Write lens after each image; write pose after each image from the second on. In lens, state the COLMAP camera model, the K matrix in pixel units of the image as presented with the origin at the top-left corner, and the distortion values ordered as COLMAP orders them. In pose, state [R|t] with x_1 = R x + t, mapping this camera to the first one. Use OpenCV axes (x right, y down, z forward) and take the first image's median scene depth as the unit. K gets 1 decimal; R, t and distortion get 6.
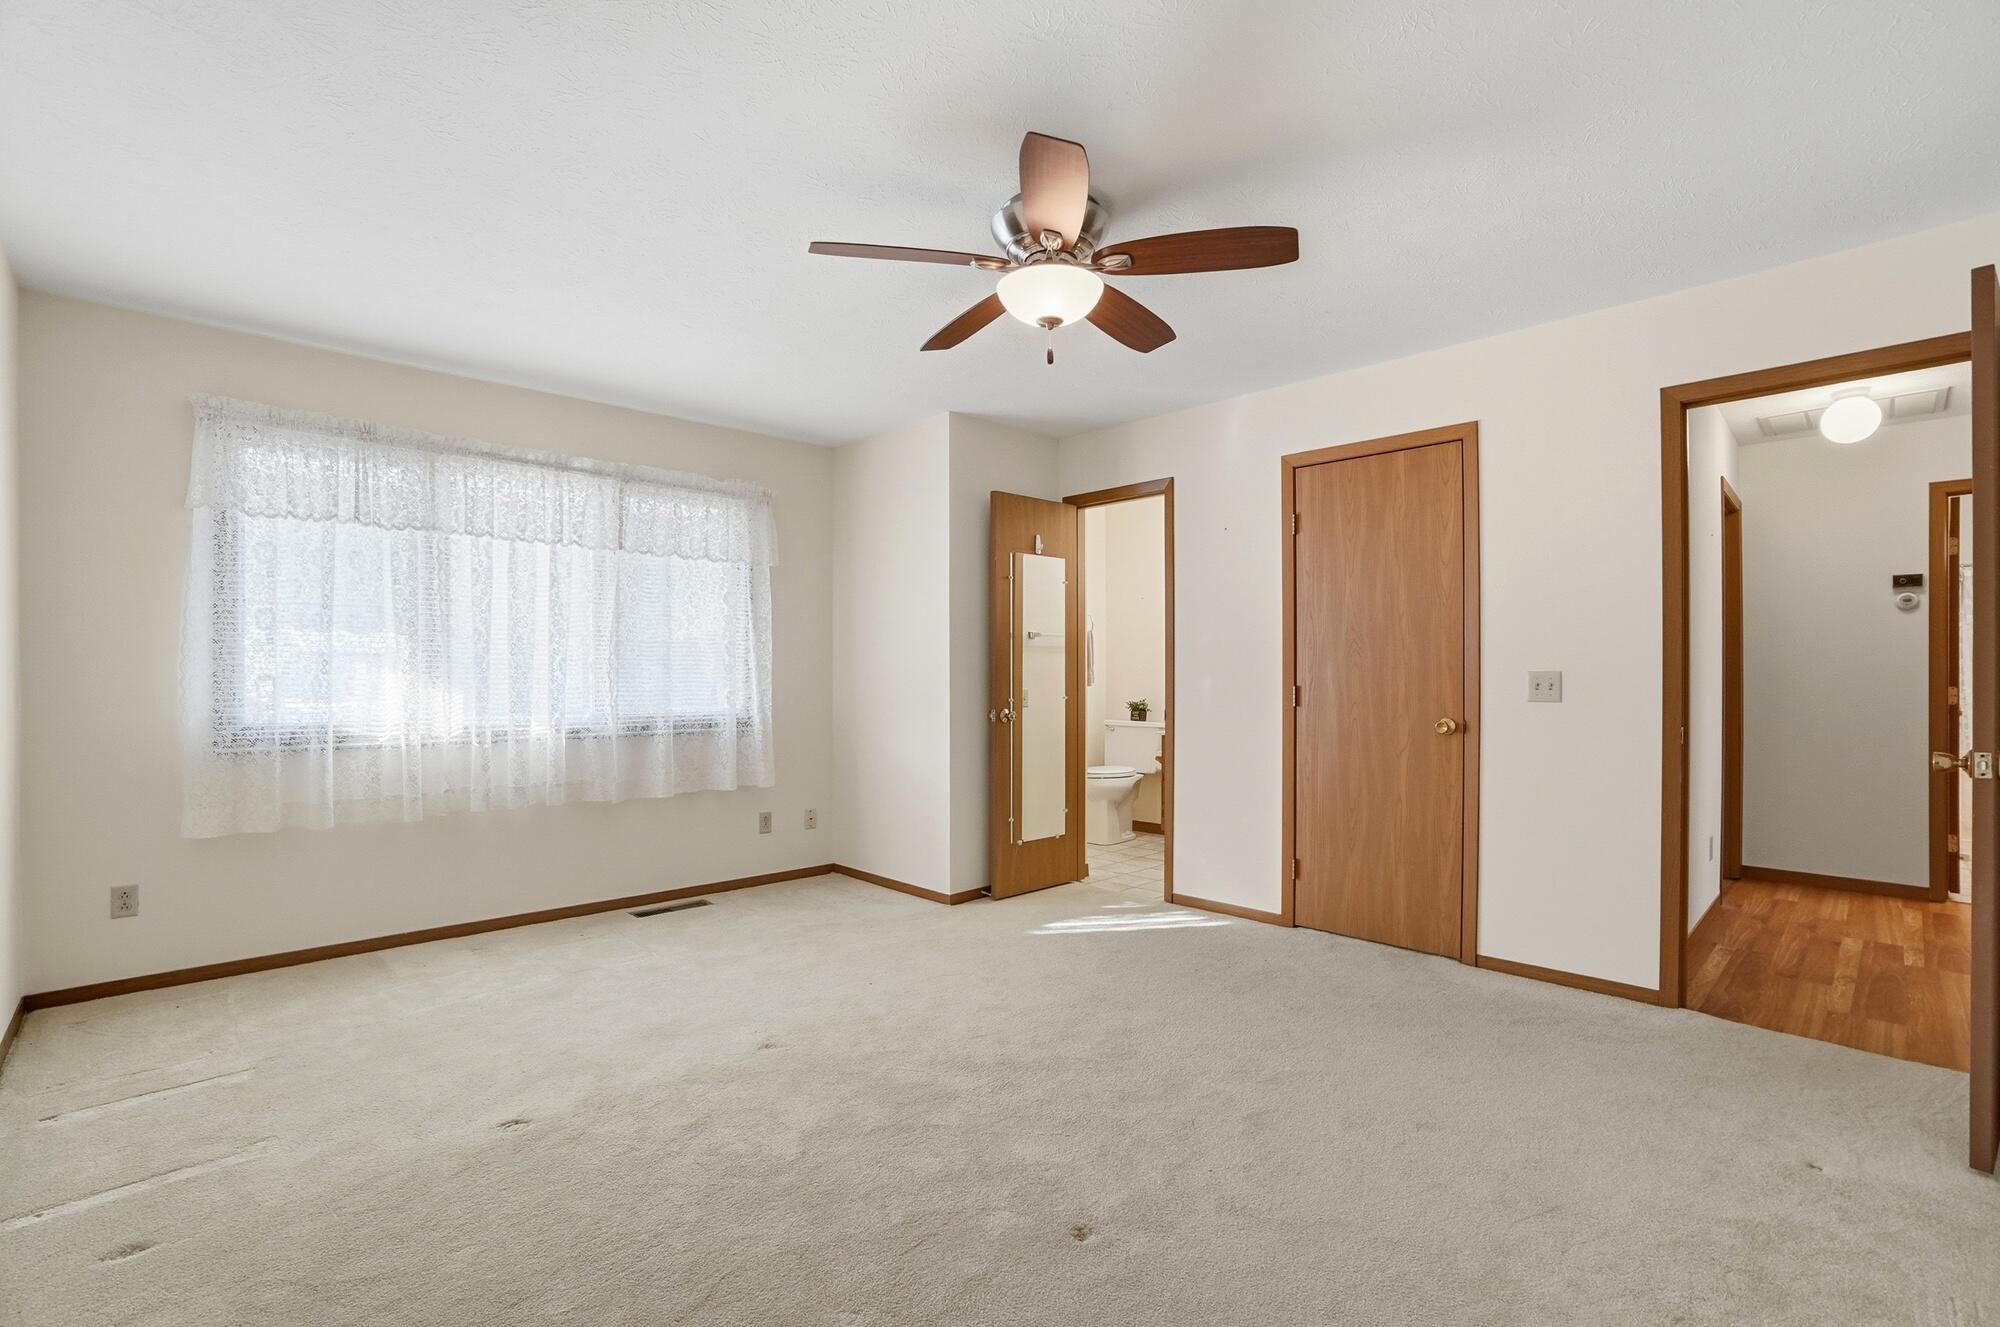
lens RADIAL K [[900.2, 0, 1002.2], [0, 900.2, 663.0], [0, 0, 1]] dist [-0.046709, 0.012306]
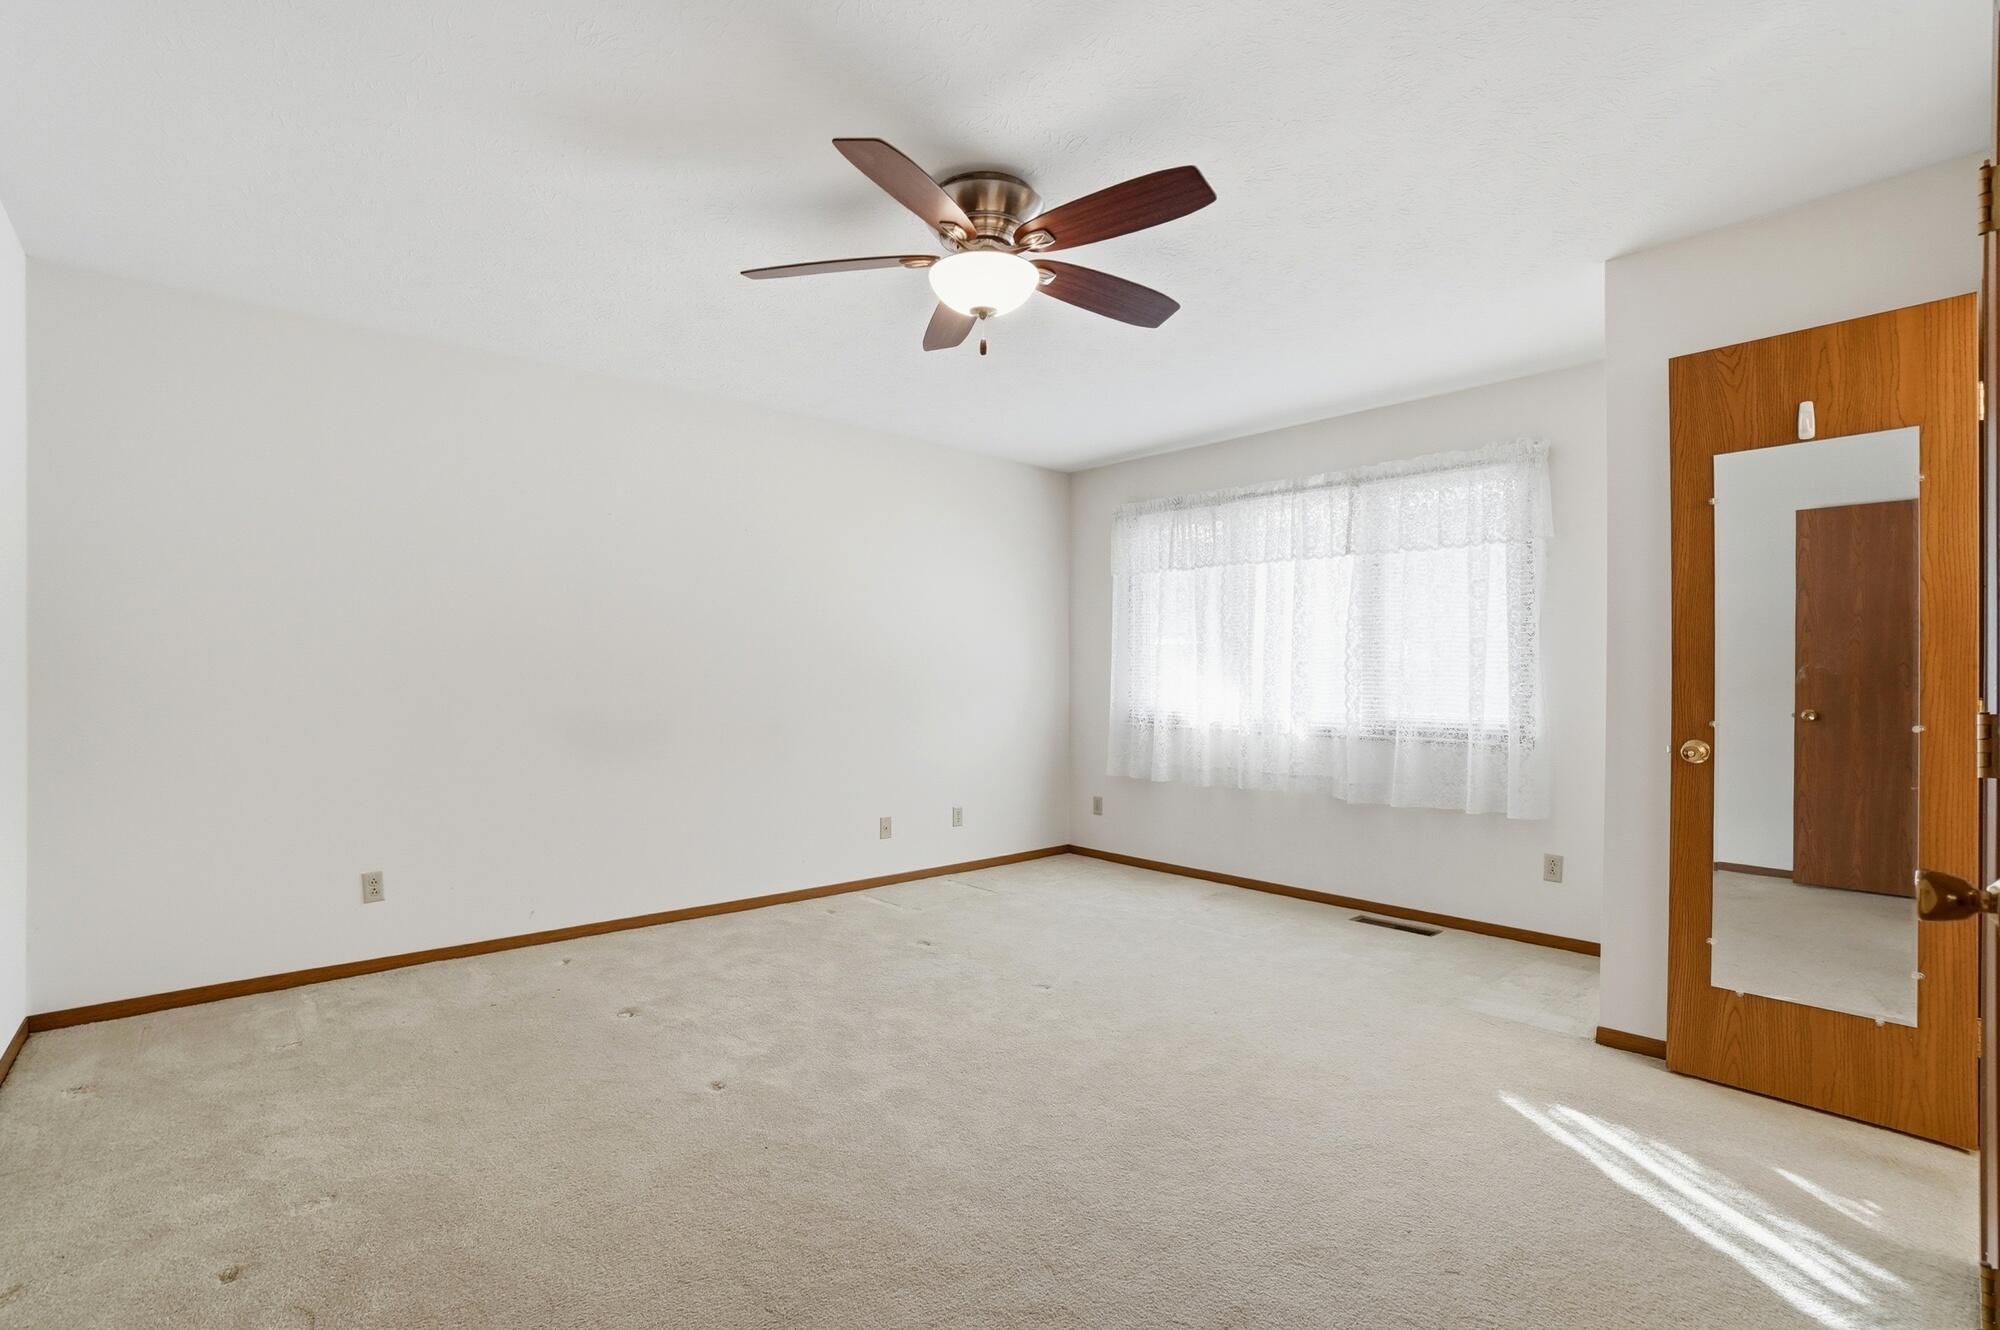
lens RADIAL K [[900.2, 0, 1001.7], [0, 900.2, 675.7], [0, 0, 1]] dist [-0.046709, 0.012306]
pose [[-0.019838, -0.001752, -0.999802, 0.589774], [0.002928, 0.999994, -0.001810, 0.012029], [0.999799, -0.002964, -0.019833, 0.613844]]
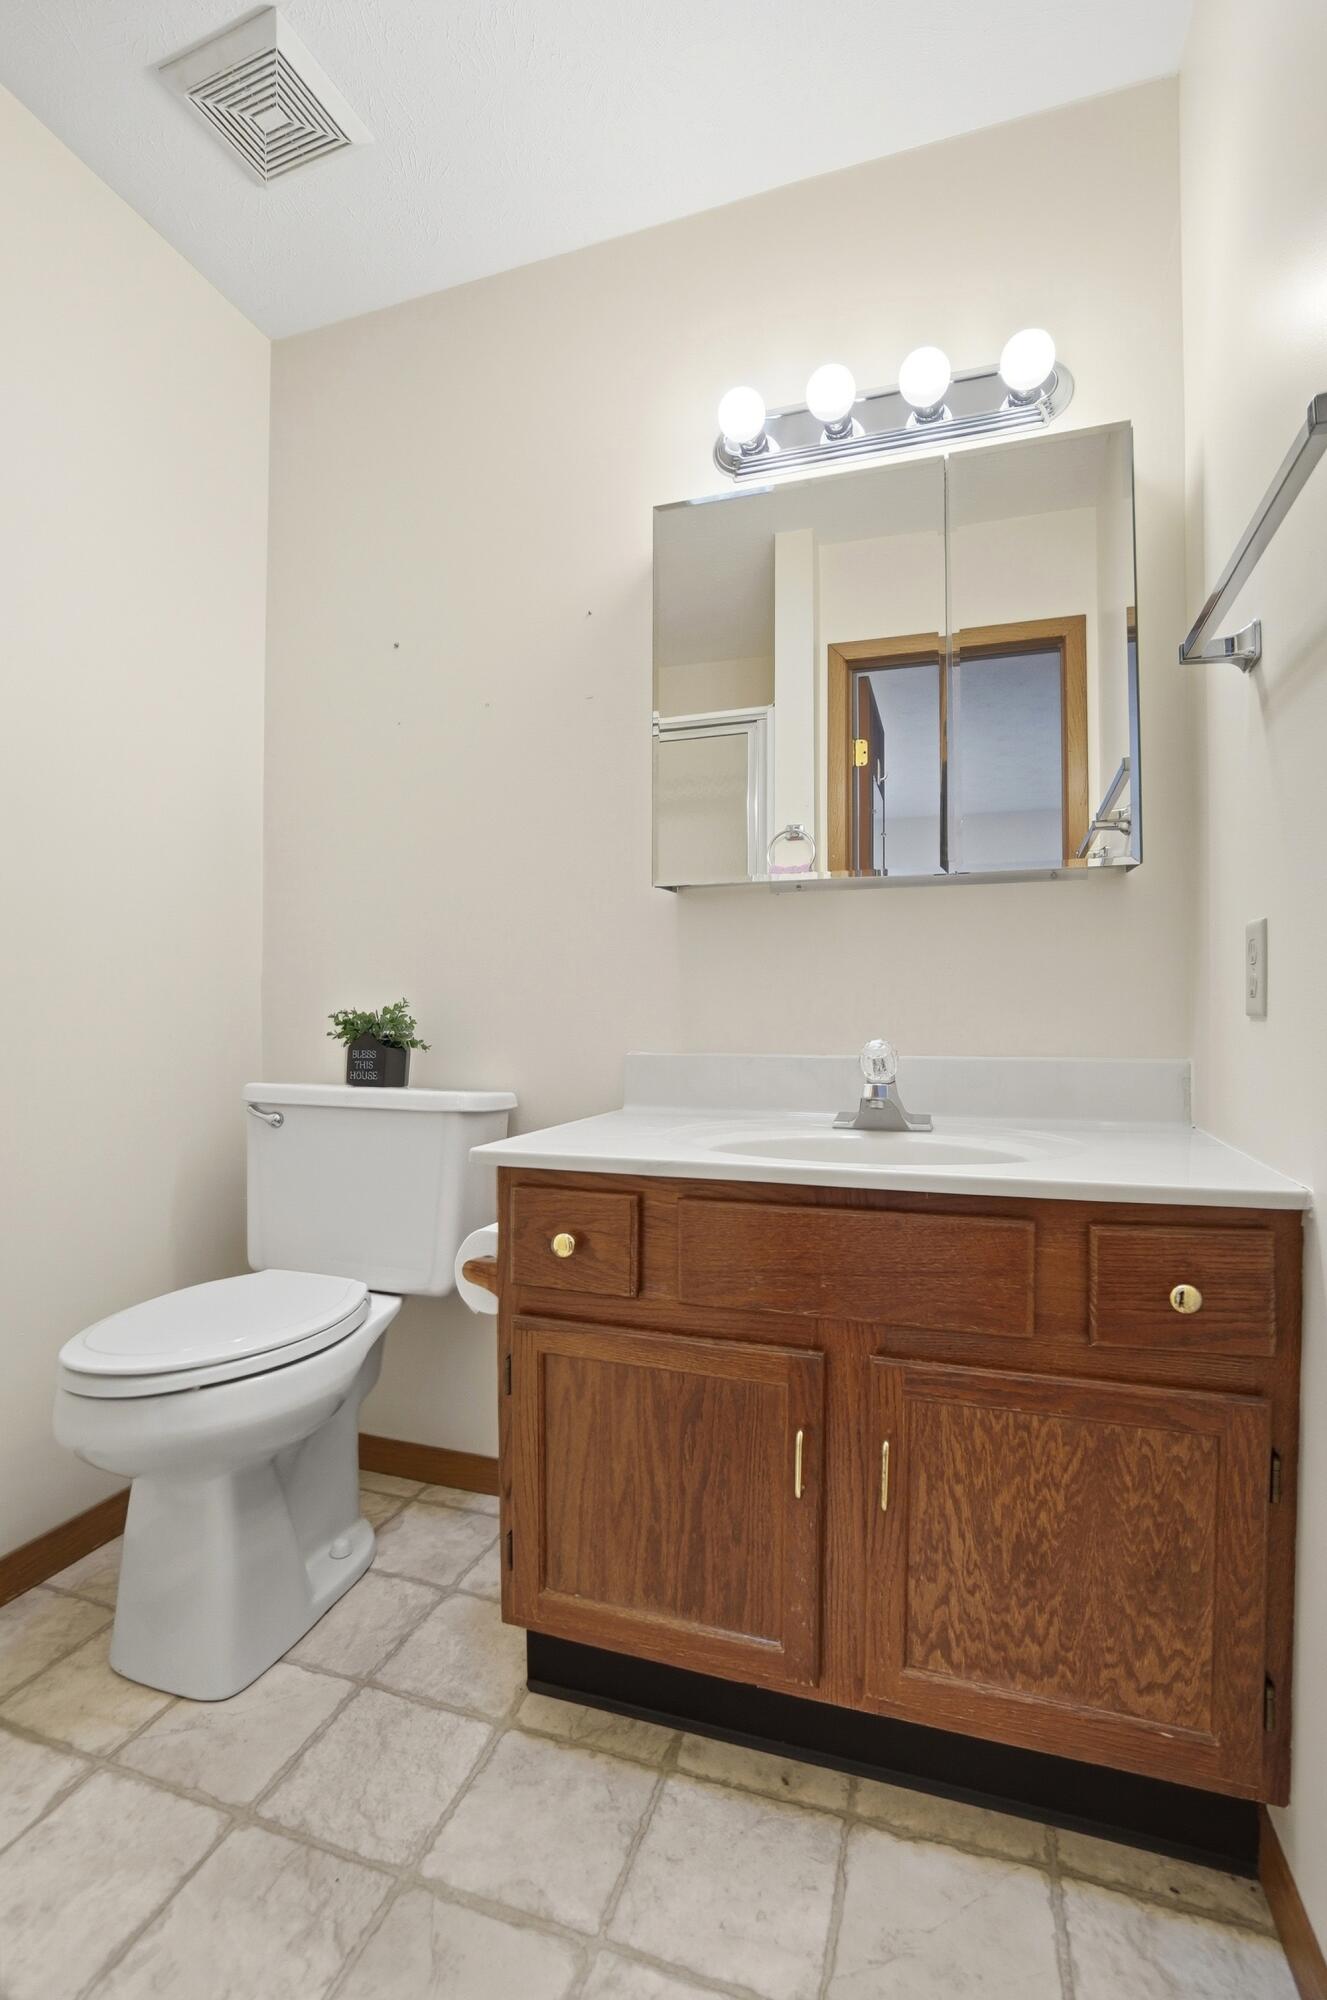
lens RADIAL K [[900.2, 0, 652.9], [0, 900.2, 1028.7], [0, 0, 1]] dist [-0.046709, 0.012306]
pose [[0.900929, -0.007329, 0.433904, 0.166980], [-0.006813, 0.999495, 0.031029, 0.059572], [-0.433912, -0.030911, 0.900425, 1.104851]]
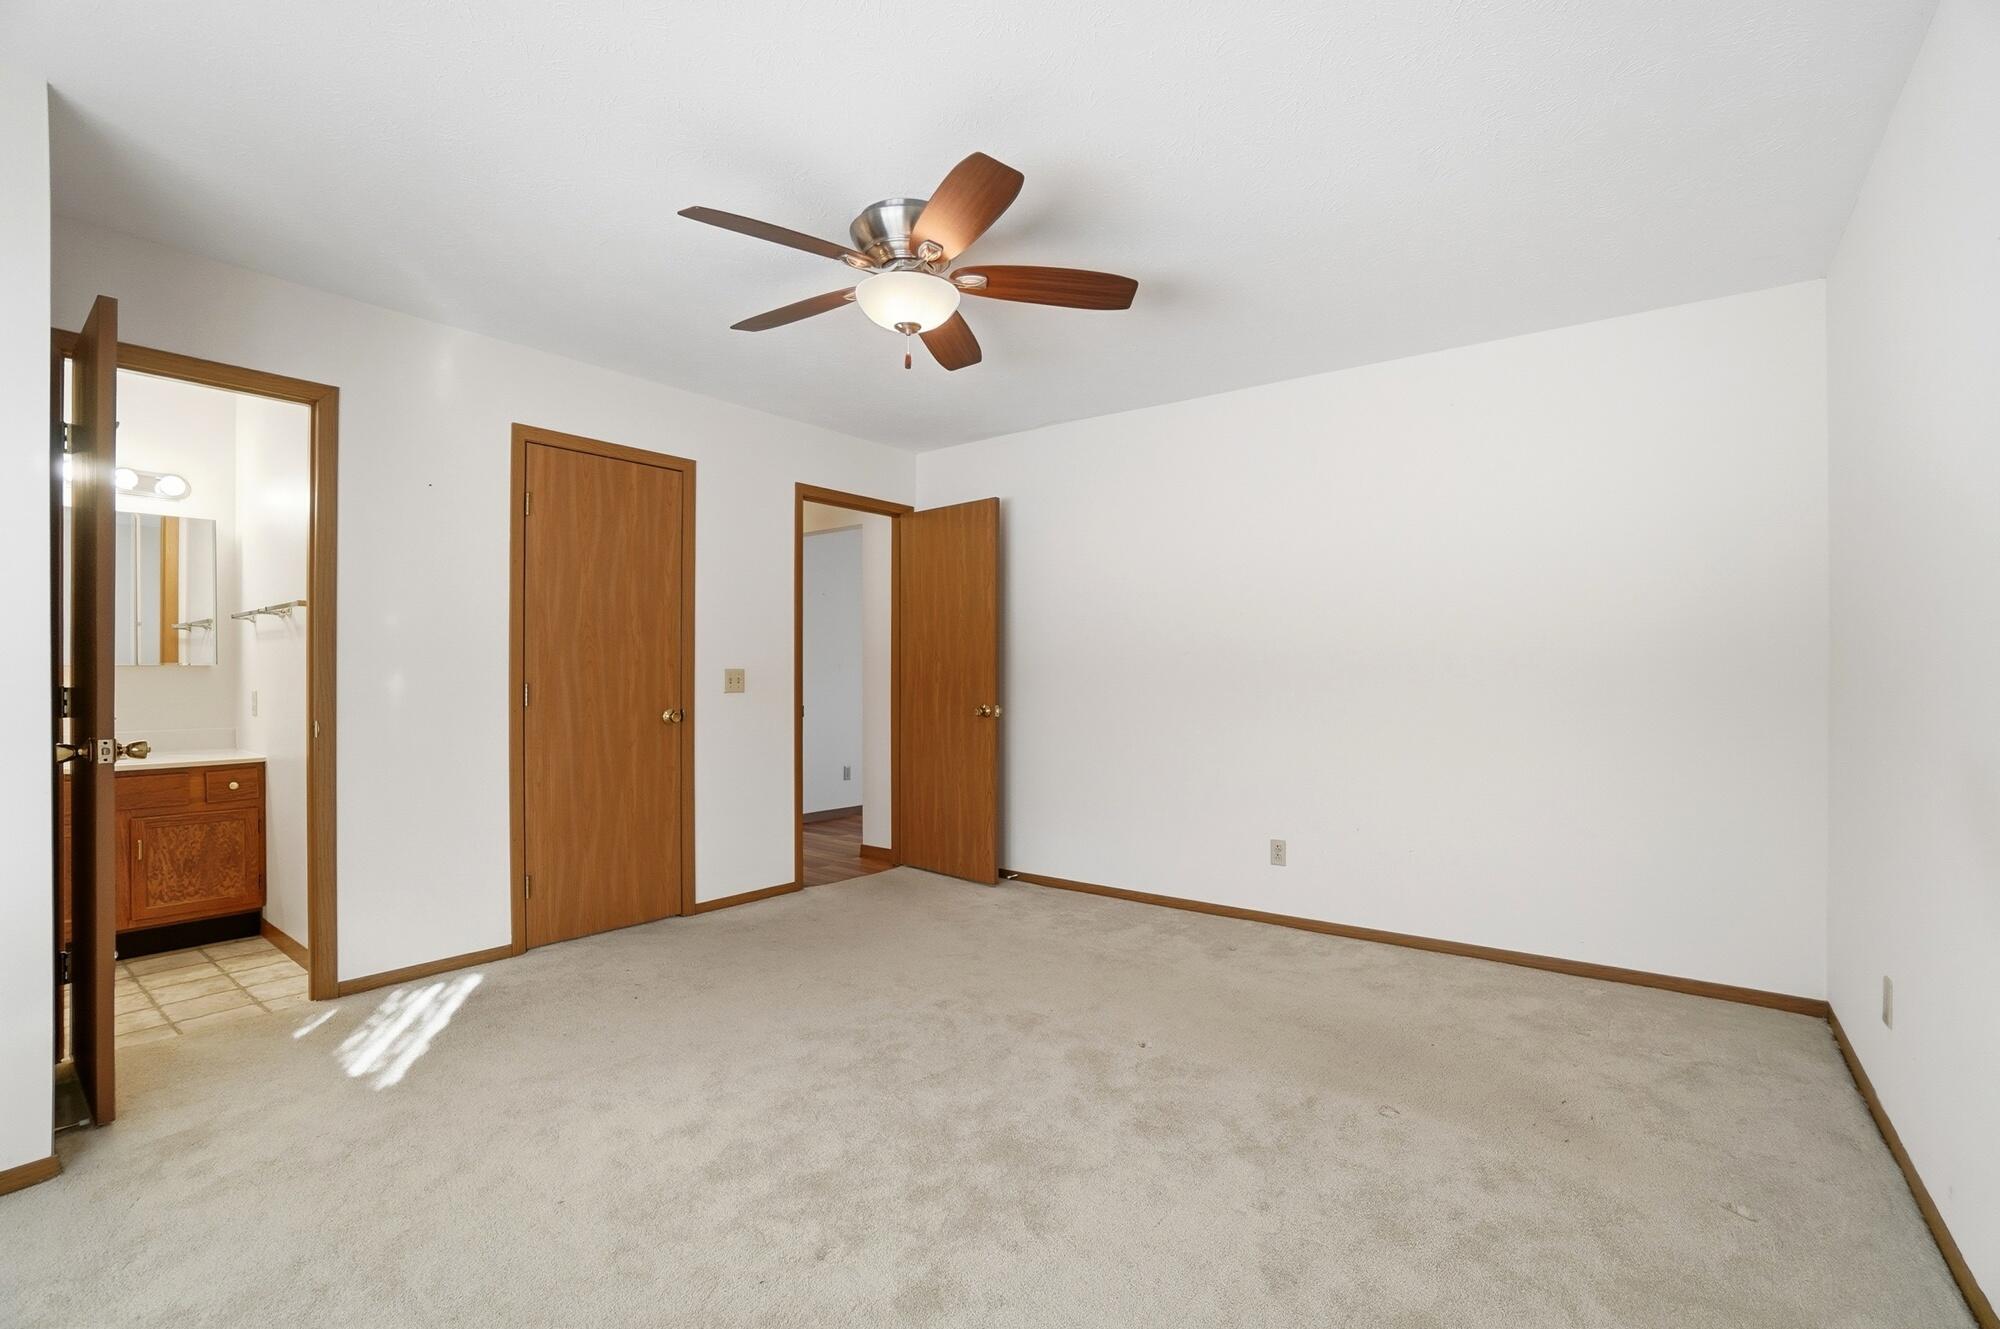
lens RADIAL K [[900.2, 0, 999.7], [0, 900.2, 664.0], [0, 0, 1]] dist [-0.046709, 0.012306]
pose [[-0.131563, 0.007491, 0.991279, -0.580218], [-0.017362, 0.999801, -0.009860, 0.006007], [-0.991156, -0.018508, -0.131407, 0.605913]]
